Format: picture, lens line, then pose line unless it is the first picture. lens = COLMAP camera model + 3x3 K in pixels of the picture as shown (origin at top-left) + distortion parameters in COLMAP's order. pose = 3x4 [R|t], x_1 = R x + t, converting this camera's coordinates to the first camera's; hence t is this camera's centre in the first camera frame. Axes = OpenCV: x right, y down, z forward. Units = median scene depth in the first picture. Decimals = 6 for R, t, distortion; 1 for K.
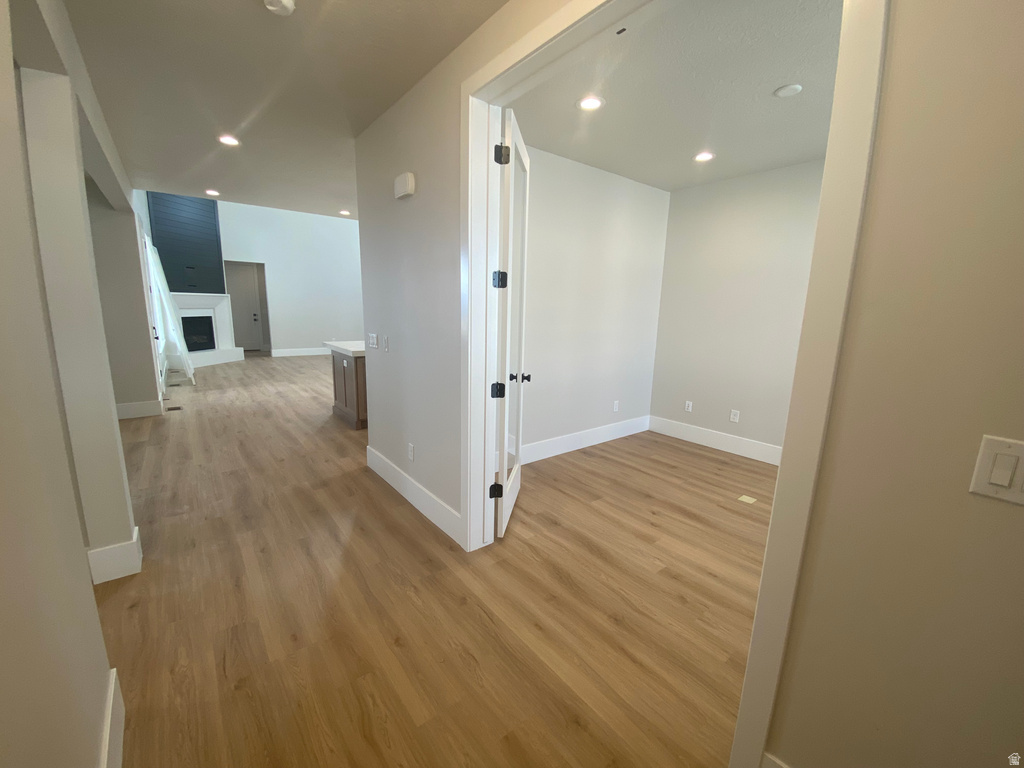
lens RADIAL K [[417.5, 0, 509.6], [0, 417.5, 384.0], [0, 0, 1]] dist [0.004098, -0.004675]
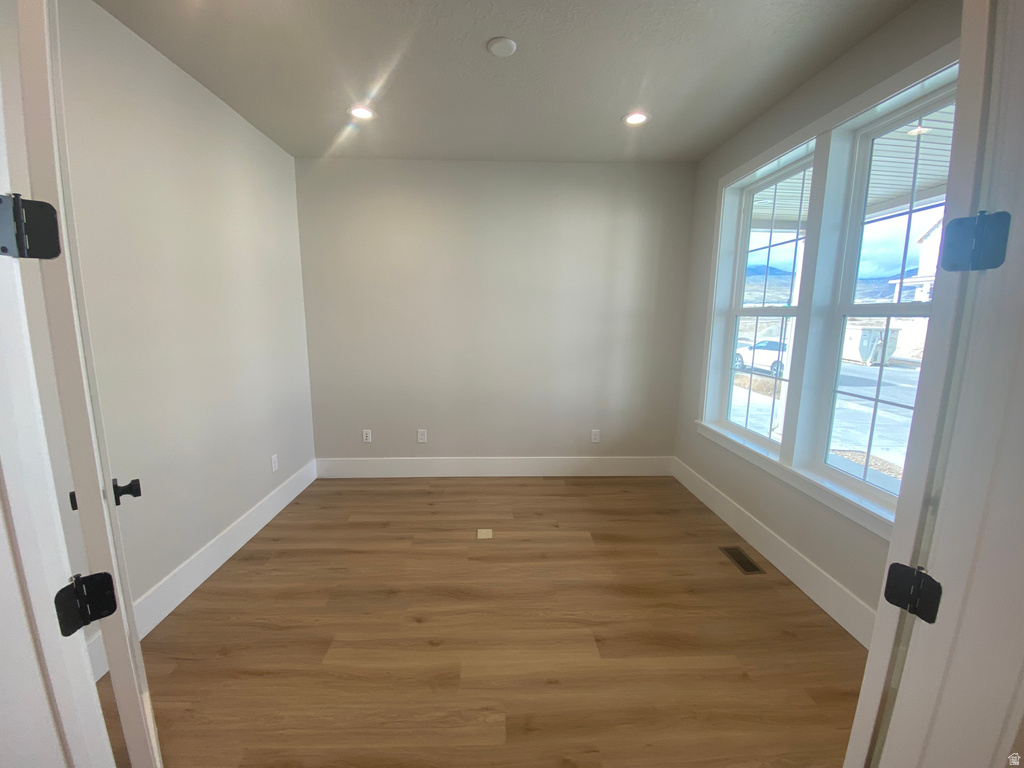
lens RADIAL K [[417.5, 0, 505.9], [0, 417.5, 381.3], [0, 0, 1]] dist [0.004098, -0.004675]
pose [[0.595331, -0.140709, 0.791064, -0.041744], [0.151430, 0.986552, 0.061520, -0.075927], [-0.789082, 0.083166, 0.608633, 0.378746]]
